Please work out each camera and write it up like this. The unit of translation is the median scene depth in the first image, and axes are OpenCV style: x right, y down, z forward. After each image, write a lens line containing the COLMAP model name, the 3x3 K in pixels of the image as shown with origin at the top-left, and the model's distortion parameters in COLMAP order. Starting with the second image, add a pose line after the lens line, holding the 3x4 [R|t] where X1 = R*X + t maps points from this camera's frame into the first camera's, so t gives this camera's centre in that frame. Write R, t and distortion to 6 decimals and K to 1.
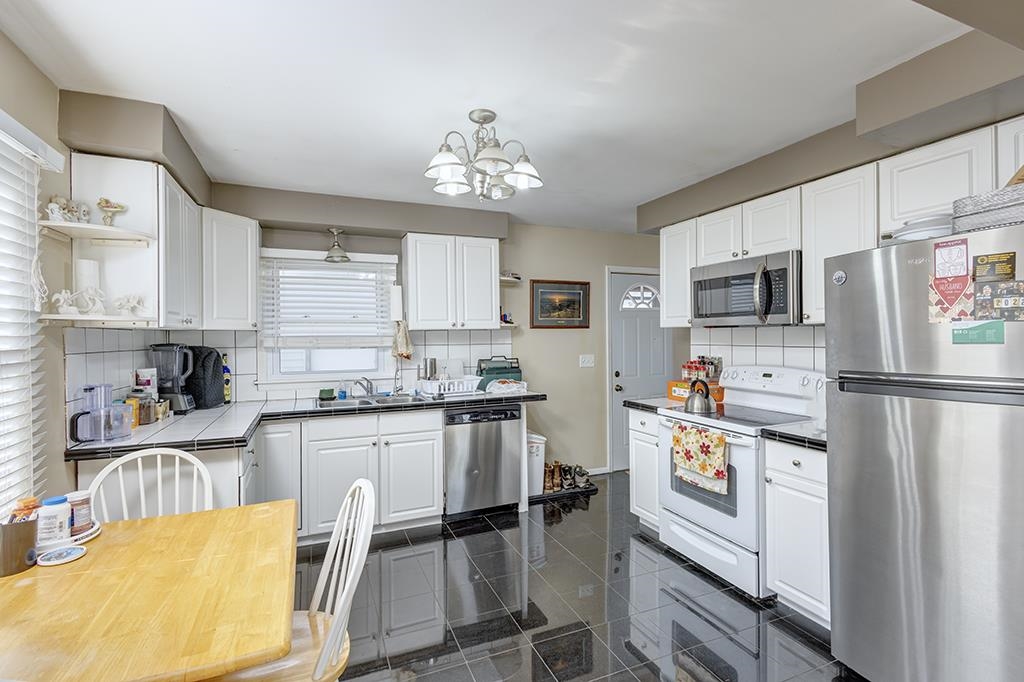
lens RADIAL K [[472.2, 0, 513.6], [0, 472.2, 337.6], [0, 0, 1]] dist [0.002334, -0.000077]
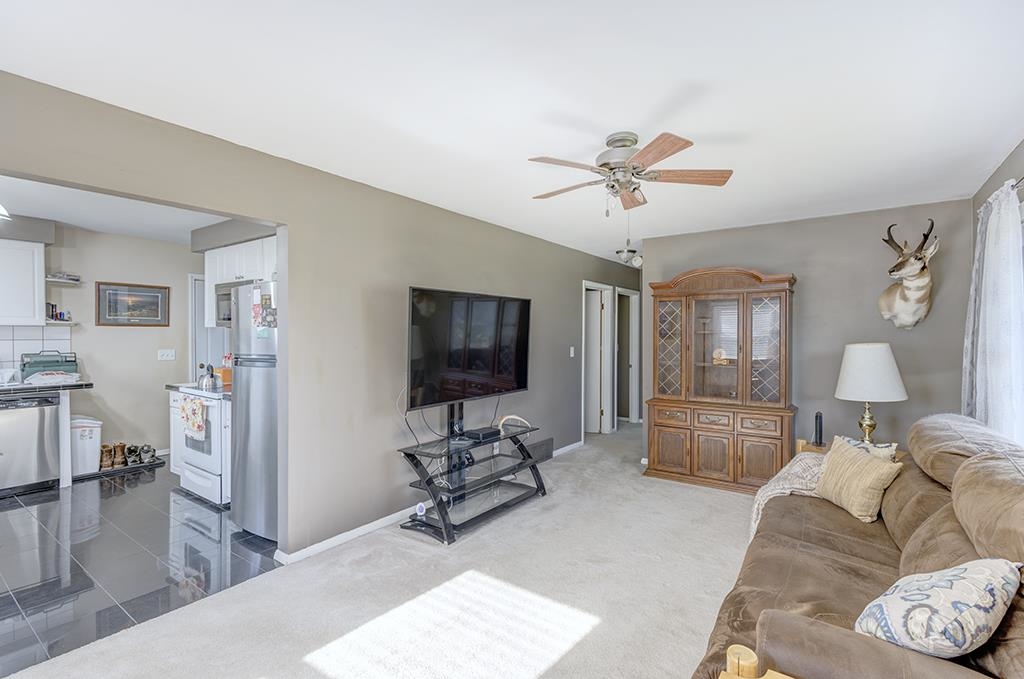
lens RADIAL K [[472.2, 0, 513.6], [0, 472.2, 336.1], [0, 0, 1]] dist [0.002334, -0.000077]
pose [[0.853767, 0.009448, 0.520569, 0.321053], [-0.008478, 0.999955, -0.004244, 0.001277], [-0.520586, -0.000790, 0.853809, -0.494175]]
